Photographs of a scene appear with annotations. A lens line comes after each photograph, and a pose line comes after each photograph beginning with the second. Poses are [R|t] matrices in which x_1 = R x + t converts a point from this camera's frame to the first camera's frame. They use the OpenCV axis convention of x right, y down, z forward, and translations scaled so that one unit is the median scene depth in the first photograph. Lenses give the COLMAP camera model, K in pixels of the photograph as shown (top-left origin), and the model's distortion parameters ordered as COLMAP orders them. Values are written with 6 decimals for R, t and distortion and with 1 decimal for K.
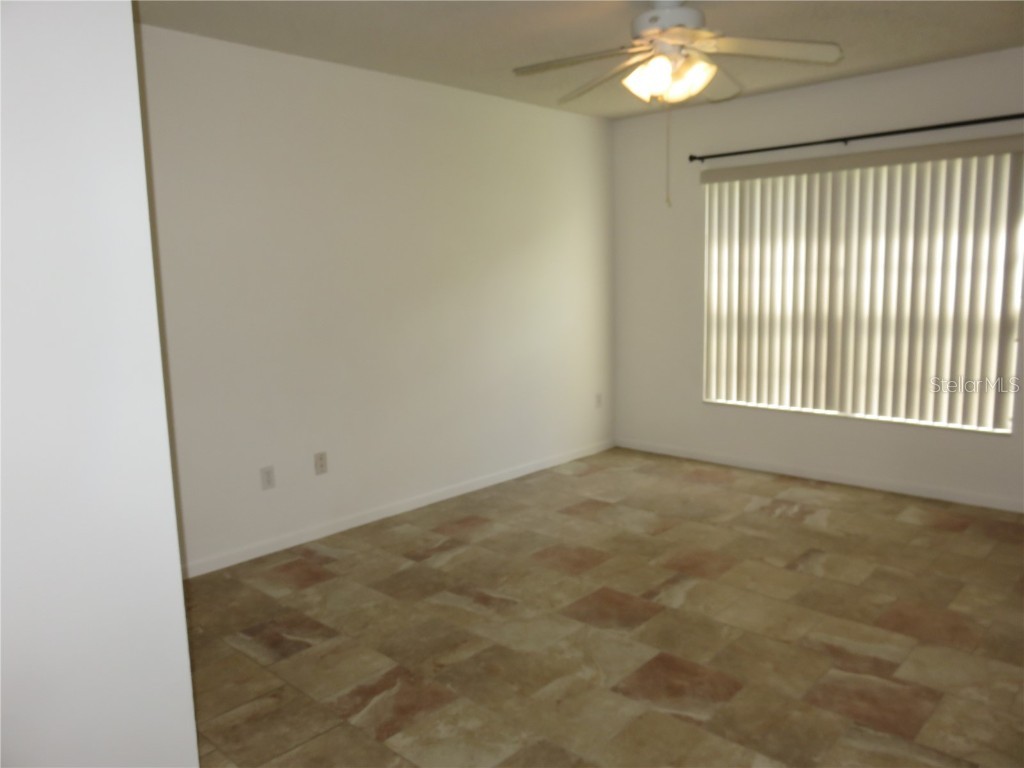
lens RADIAL K [[770.5, 0, 512.5], [0, 770.5, 386.1], [0, 0, 1]] dist [-0.026343, 0.017861]
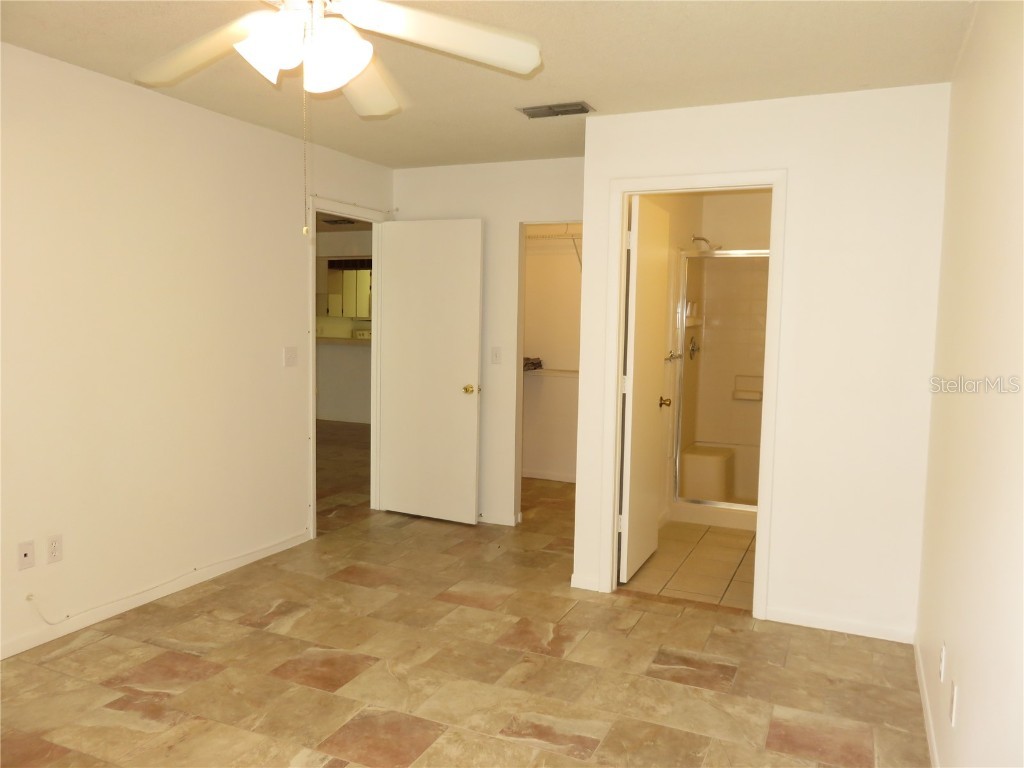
lens RADIAL K [[770.5, 0, 512.7], [0, 770.5, 381.2], [0, 0, 1]] dist [-0.026343, 0.017861]
pose [[-0.948194, 0.032146, -0.316063, 0.287351], [-0.043489, 0.972368, 0.229366, -0.324933], [0.314703, 0.231229, -0.920595, 1.997749]]
